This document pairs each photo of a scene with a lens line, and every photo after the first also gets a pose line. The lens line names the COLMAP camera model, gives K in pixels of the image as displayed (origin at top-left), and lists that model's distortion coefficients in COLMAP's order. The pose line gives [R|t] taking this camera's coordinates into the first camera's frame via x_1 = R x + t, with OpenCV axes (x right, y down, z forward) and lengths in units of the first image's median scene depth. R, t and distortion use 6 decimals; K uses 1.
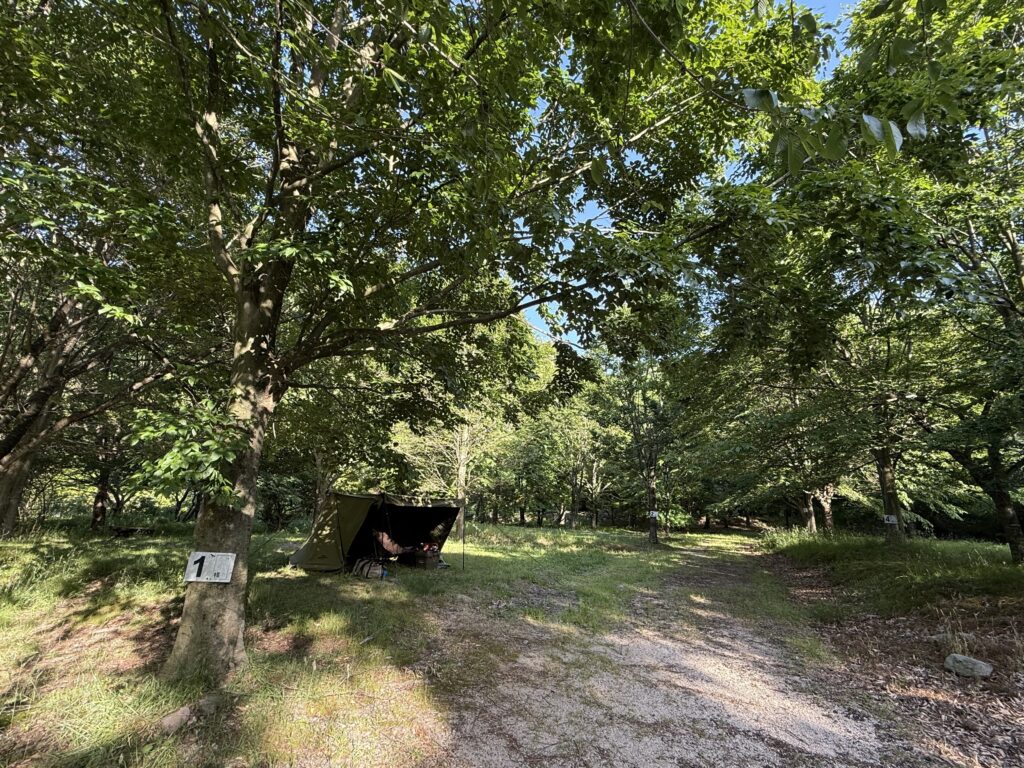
lens RADIAL K [[472.4, 0, 512.0], [0, 472.4, 384.0], [0, 0, 1]] dist [0.002062, 0.000202]
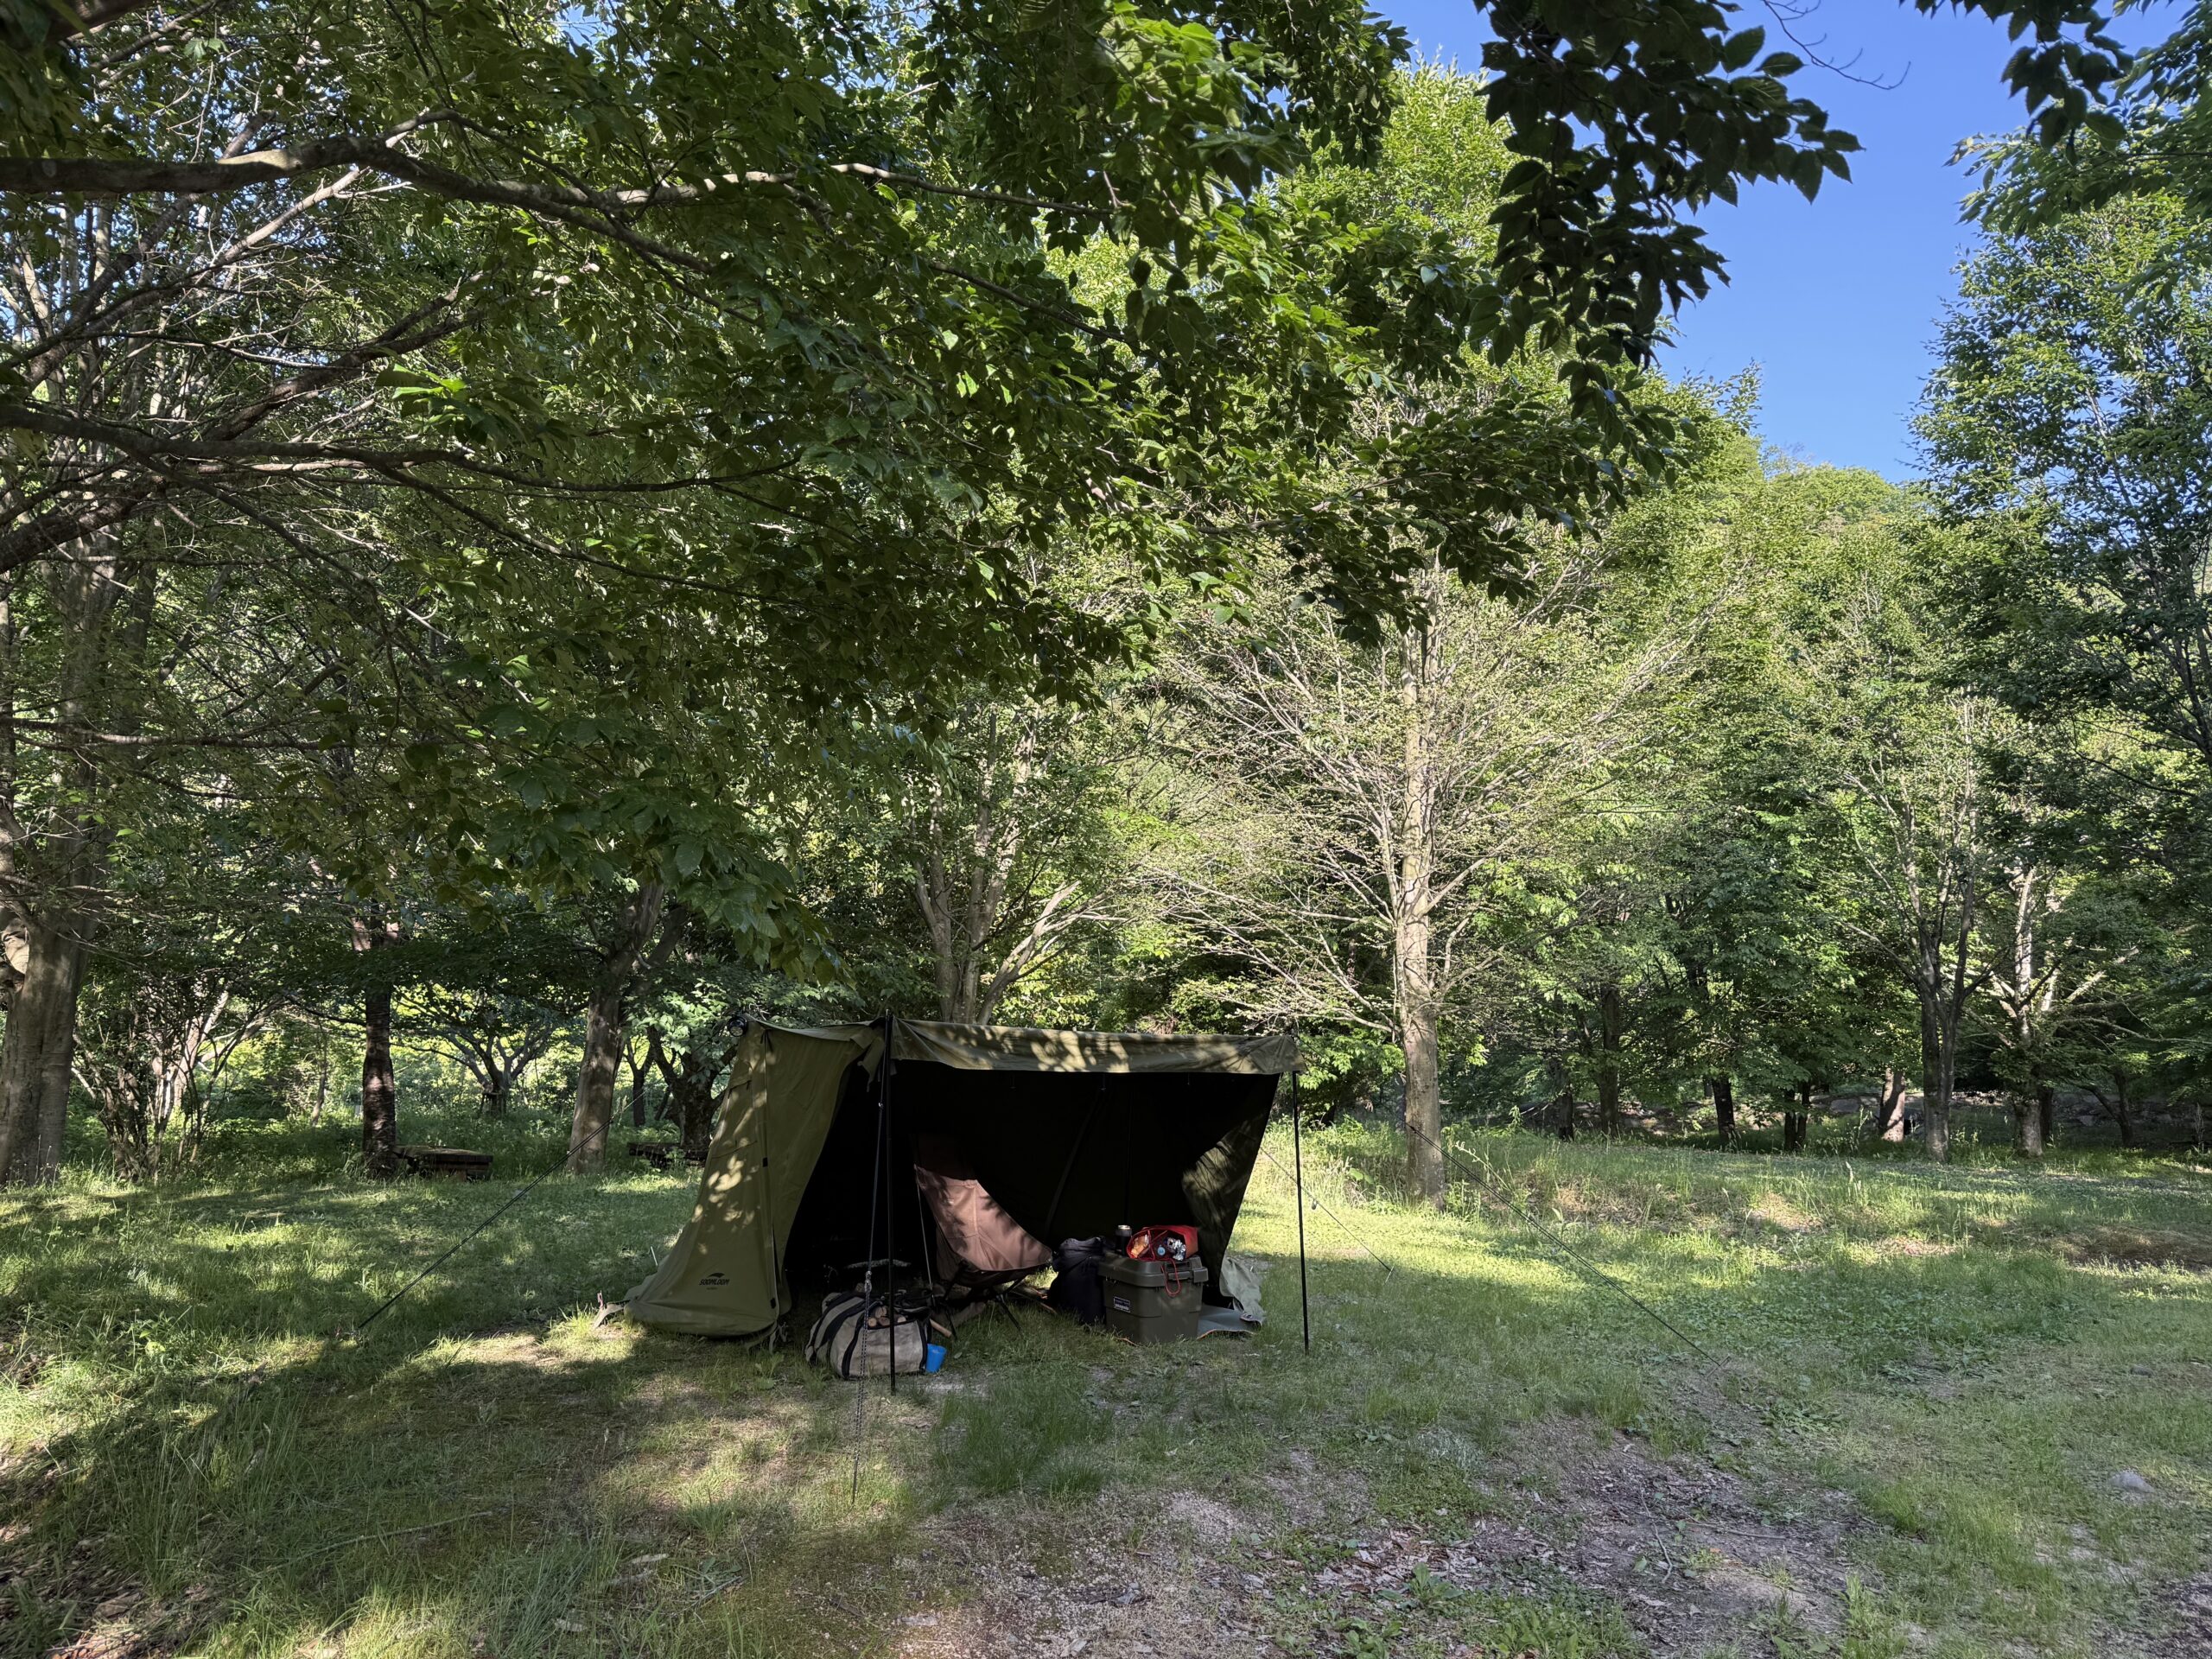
lens RADIAL K [[1557.6, 0, 1106.0], [0, 1557.6, 829.5], [0, 0, 1]] dist [0.060401, -0.079454]
pose [[0.932829, -0.068466, -0.353755, 0.040385], [0.101956, 0.991813, 0.076894, 0.038236], [0.345594, -0.107796, 0.932172, 0.139271]]
